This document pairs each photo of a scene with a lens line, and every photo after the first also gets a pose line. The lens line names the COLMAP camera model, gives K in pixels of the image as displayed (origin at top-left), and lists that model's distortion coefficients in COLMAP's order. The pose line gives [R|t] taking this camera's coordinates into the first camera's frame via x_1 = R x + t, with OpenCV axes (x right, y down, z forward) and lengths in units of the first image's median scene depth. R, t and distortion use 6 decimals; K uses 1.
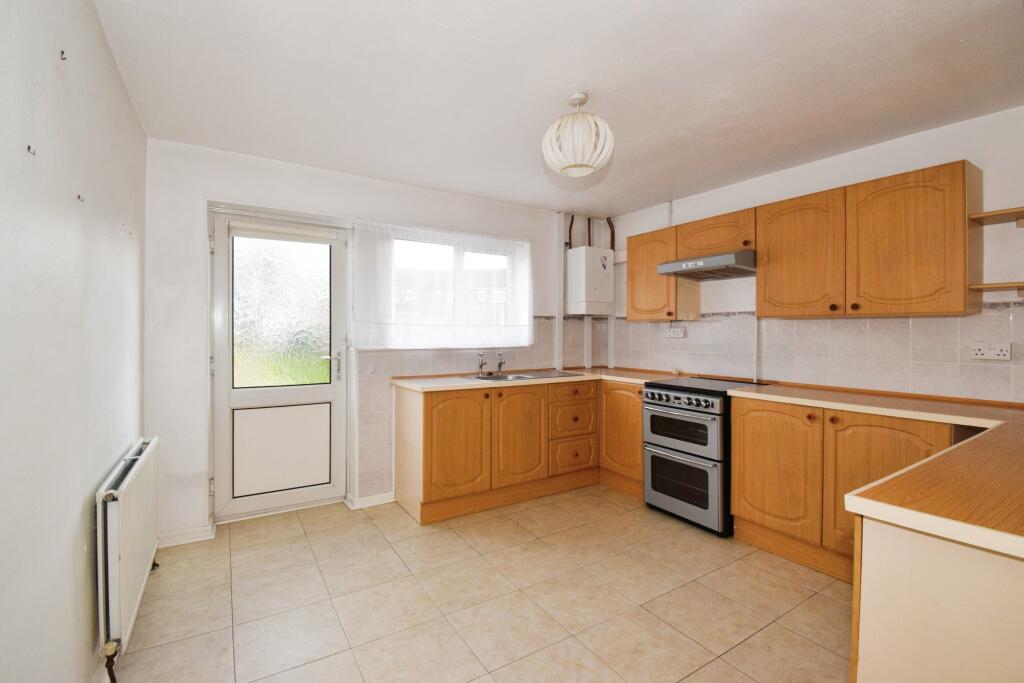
lens RADIAL K [[455.0, 0, 512.0], [0, 455.0, 341.5], [0, 0, 1]] dist [-0.029694, -0.000424]
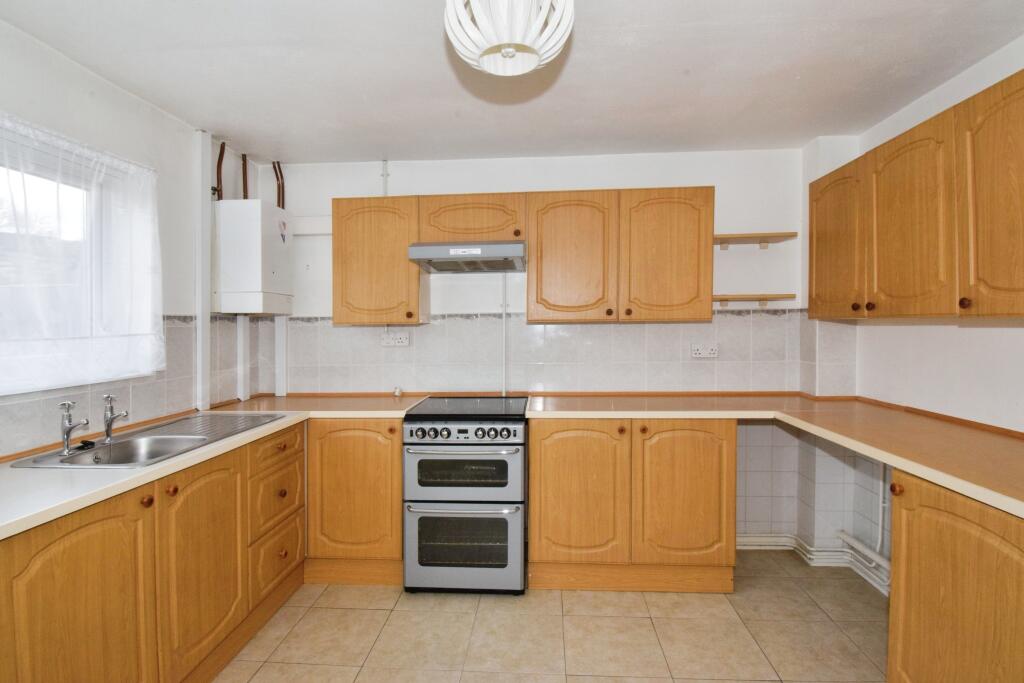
lens RADIAL K [[498.7, 0, 512.9], [0, 498.7, 337.2], [0, 0, 1]] dist [0.017255, -0.040087]
pose [[0.585791, -0.028310, 0.809967, -0.226257], [0.029652, 0.999469, 0.013489, -0.034068], [-0.809919, 0.016116, 0.586320, 0.427388]]
